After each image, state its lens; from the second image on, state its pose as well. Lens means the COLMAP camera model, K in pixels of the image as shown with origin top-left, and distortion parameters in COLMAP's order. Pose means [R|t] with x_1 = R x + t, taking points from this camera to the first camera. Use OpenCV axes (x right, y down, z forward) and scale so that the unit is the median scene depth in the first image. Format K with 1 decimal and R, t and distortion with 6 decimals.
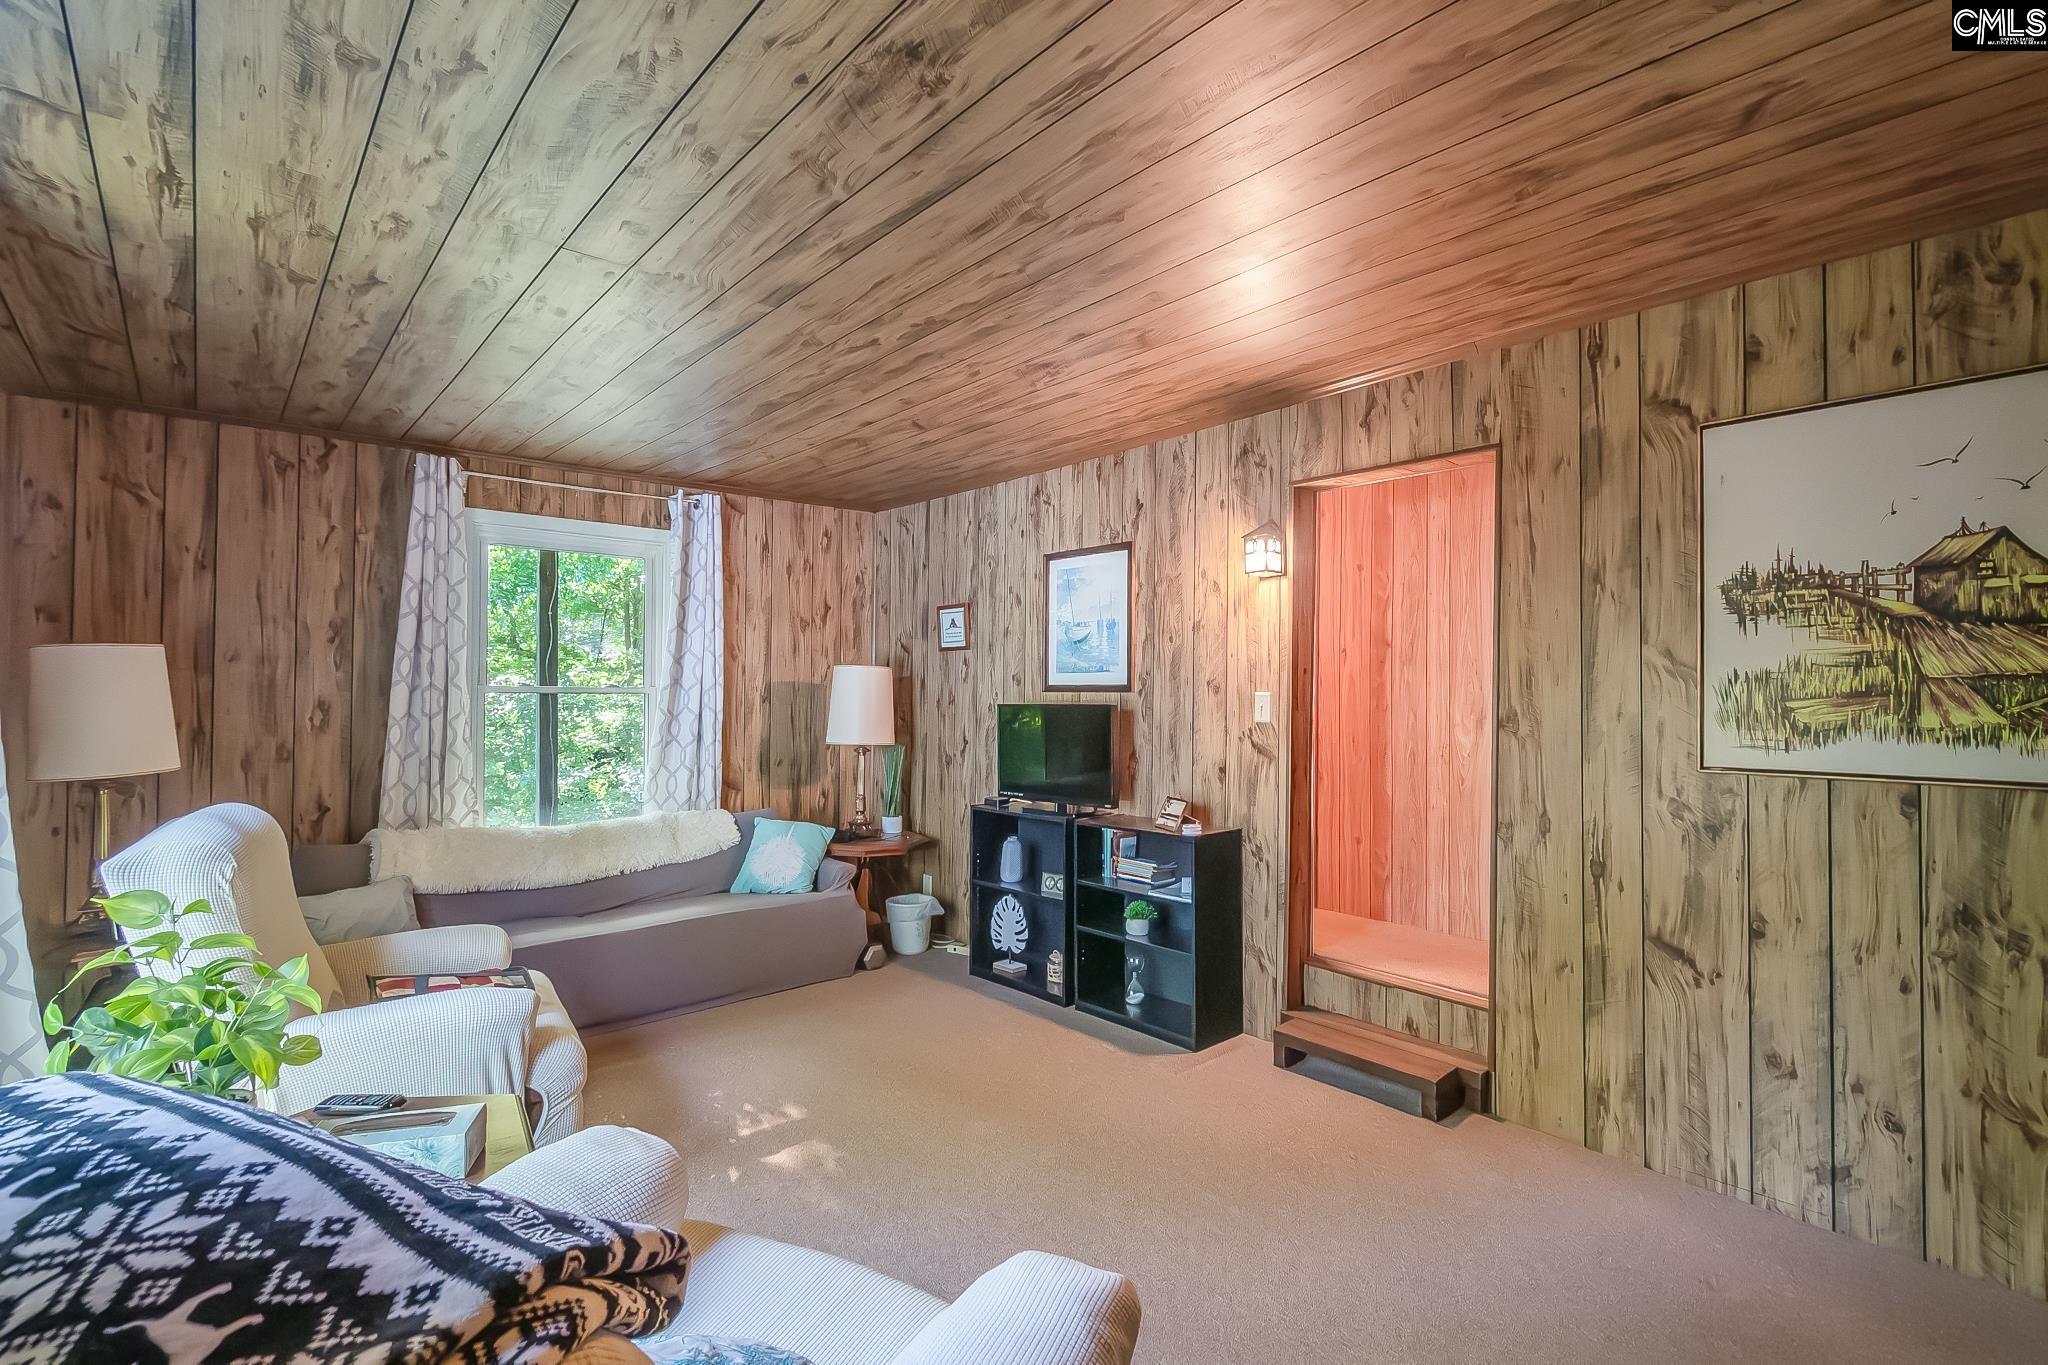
lens RADIAL K [[890.0, 0, 1096.0], [0, 890.0, 692.7], [0, 0, 1]] dist [0.002769, 0.000097]
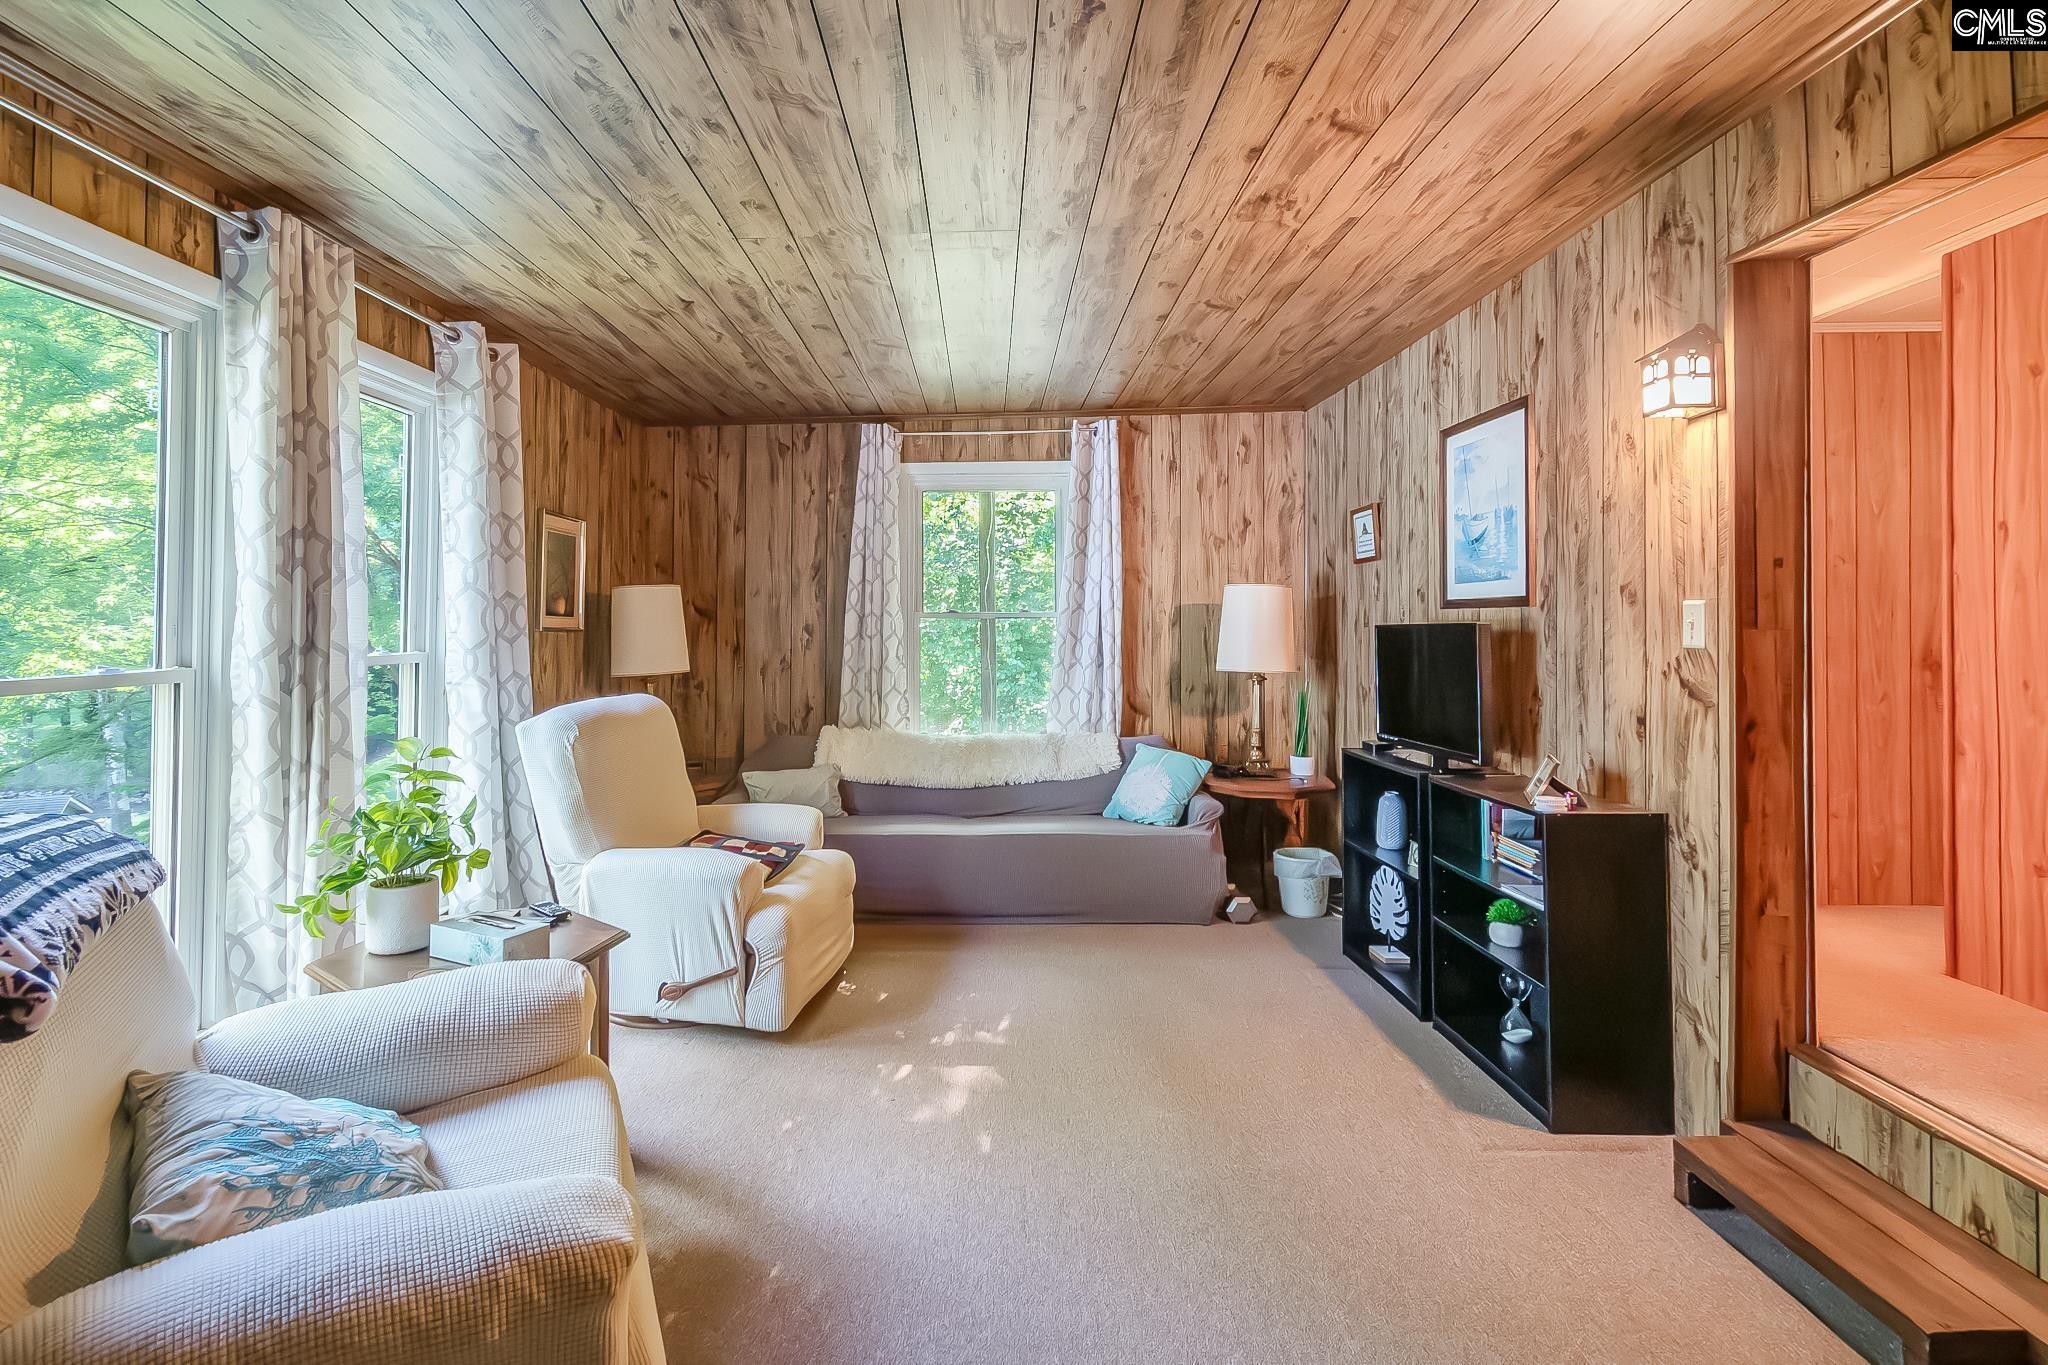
lens RADIAL K [[964.1, 0, 1022.8], [0, 964.1, 617.8], [0, 0, 1]] dist [0.017029, -0.010319]
pose [[0.730537, -0.013144, -0.682747, 0.287755], [0.009927, 0.999913, -0.008628, 0.012154], [0.682801, -0.000474, 0.730604, 0.163331]]
